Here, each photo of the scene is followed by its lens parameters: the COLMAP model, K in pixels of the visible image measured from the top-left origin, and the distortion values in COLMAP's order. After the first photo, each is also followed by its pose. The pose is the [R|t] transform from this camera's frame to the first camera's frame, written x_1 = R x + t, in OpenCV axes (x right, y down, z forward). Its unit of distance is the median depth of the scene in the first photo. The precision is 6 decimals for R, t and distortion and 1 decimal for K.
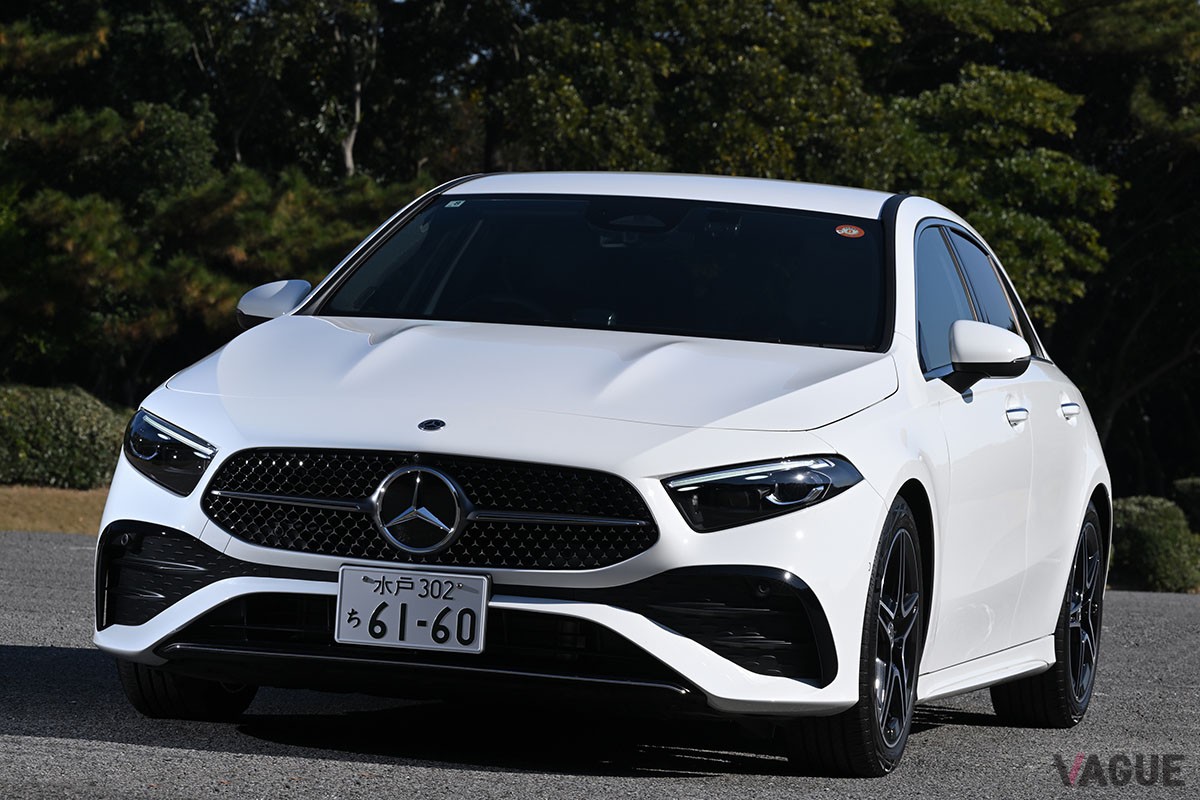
lens RADIAL K [[5383.3, 0, 600.0], [0, 5383.3, 400.0], [0, 0, 1]] dist [-0.077416, -1.527820]
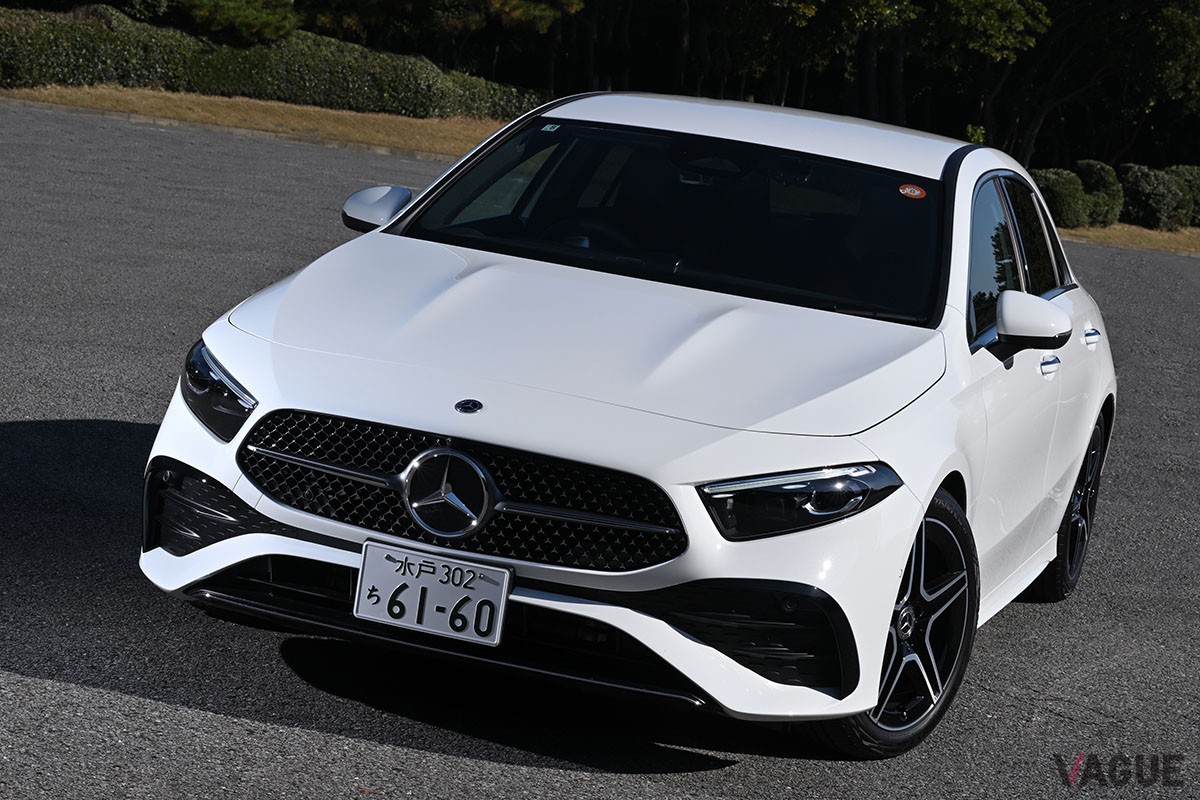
lens RADIAL K [[3021.2, 0, 525.5], [0, 3021.2, 401.0], [0, 0, 1]] dist [0.053760, -1.541894]
pose [[0.994199, 0.087809, -0.062106, 0.013223], [-0.080125, 0.989902, 0.116940, -0.061618], [0.071747, -0.111286, 0.991195, 0.455225]]
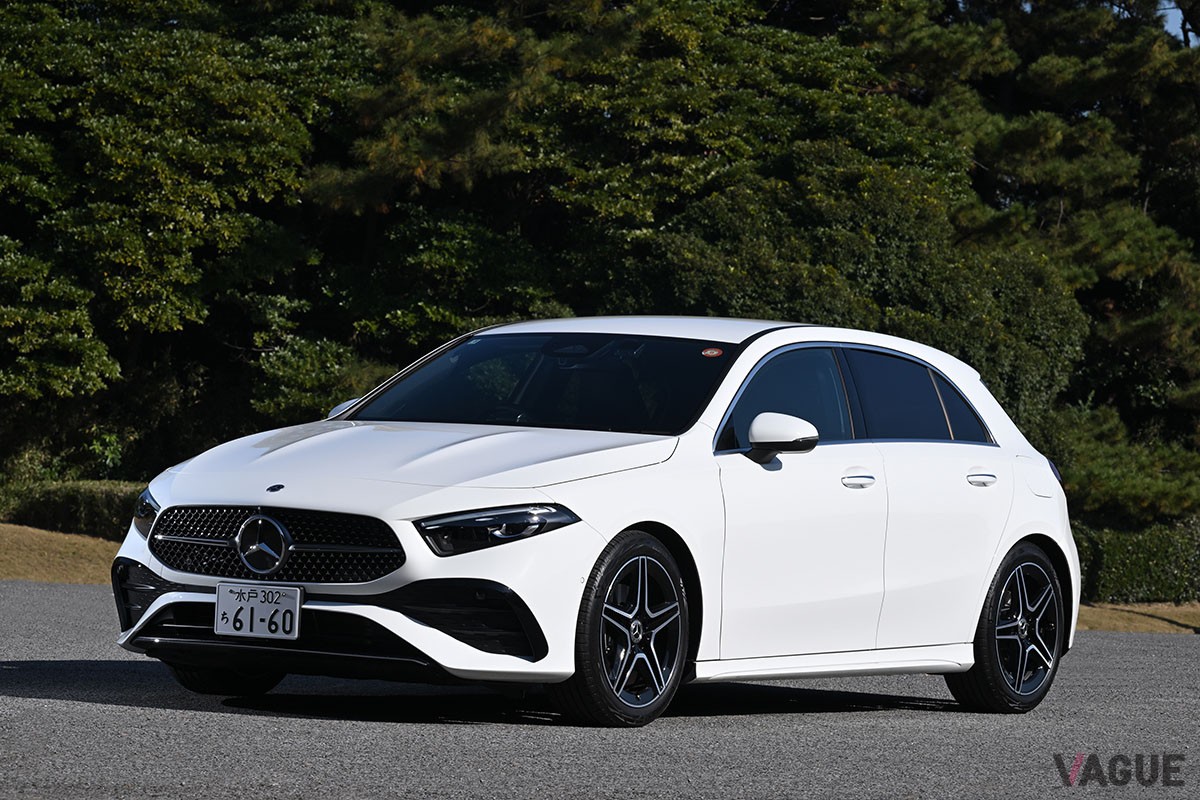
lens RADIAL K [[4854.3, 0, 600.0], [0, 4854.3, 400.0], [0, 0, 1]] dist [0.046816, -0.155371]
pose [[0.948557, -0.026757, -0.315473, 0.481655], [0.017091, 0.999297, -0.033369, 0.026796], [0.316144, 0.026261, 0.948348, -0.253393]]
